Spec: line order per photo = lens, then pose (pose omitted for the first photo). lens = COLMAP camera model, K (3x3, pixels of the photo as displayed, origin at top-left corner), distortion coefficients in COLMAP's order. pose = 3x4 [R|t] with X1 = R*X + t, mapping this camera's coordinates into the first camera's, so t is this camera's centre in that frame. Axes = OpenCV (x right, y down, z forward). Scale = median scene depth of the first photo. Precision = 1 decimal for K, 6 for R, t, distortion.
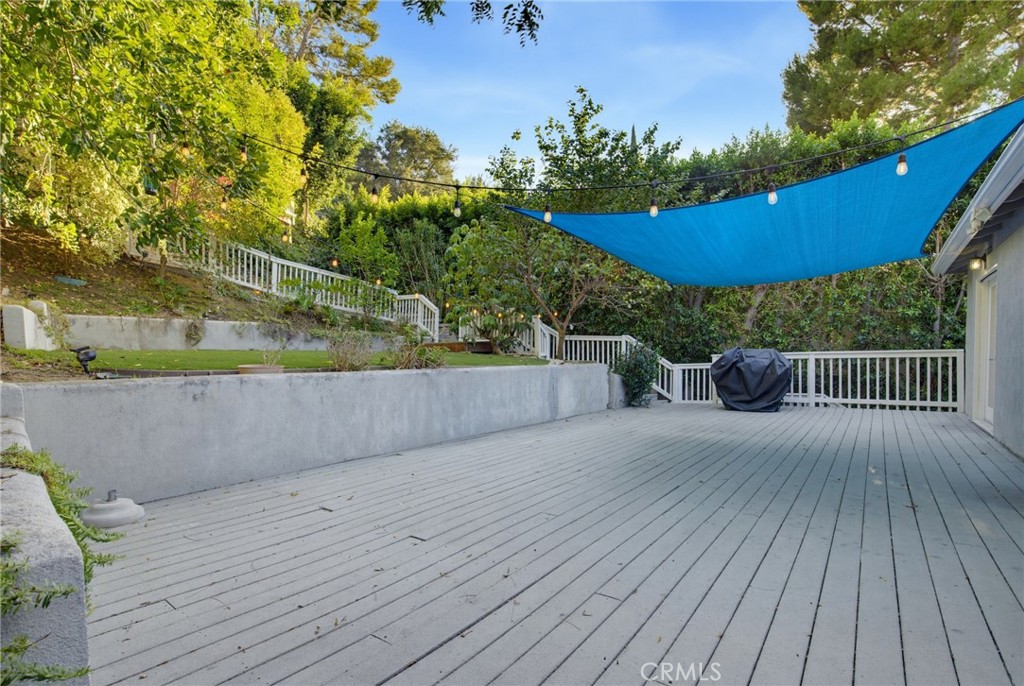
lens RADIAL K [[498.9, 0, 512.5], [0, 498.9, 358.9], [0, 0, 1]] dist [0.000193, 0.000038]
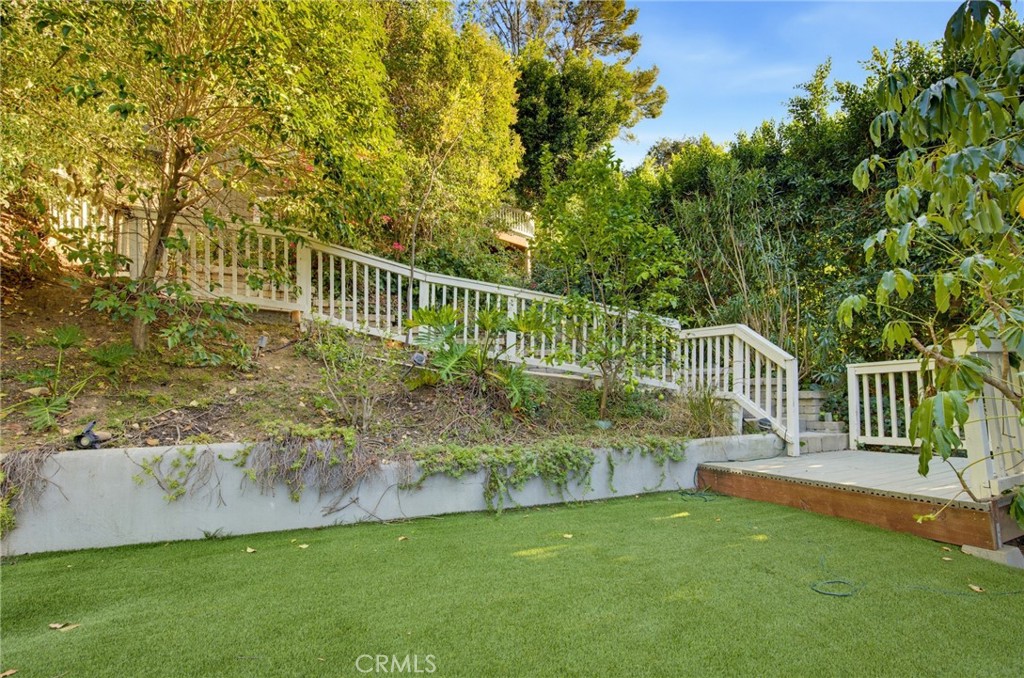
lens RADIAL K [[475.8, 0, 517.7], [0, 475.8, 342.9], [0, 0, 1]] dist [-0.017736, 0.000716]
pose [[0.853842, -0.062028, -0.516823, -0.141462], [0.005947, 0.993972, -0.109470, -0.073002], [0.520498, 0.090396, 0.849065, 0.587747]]
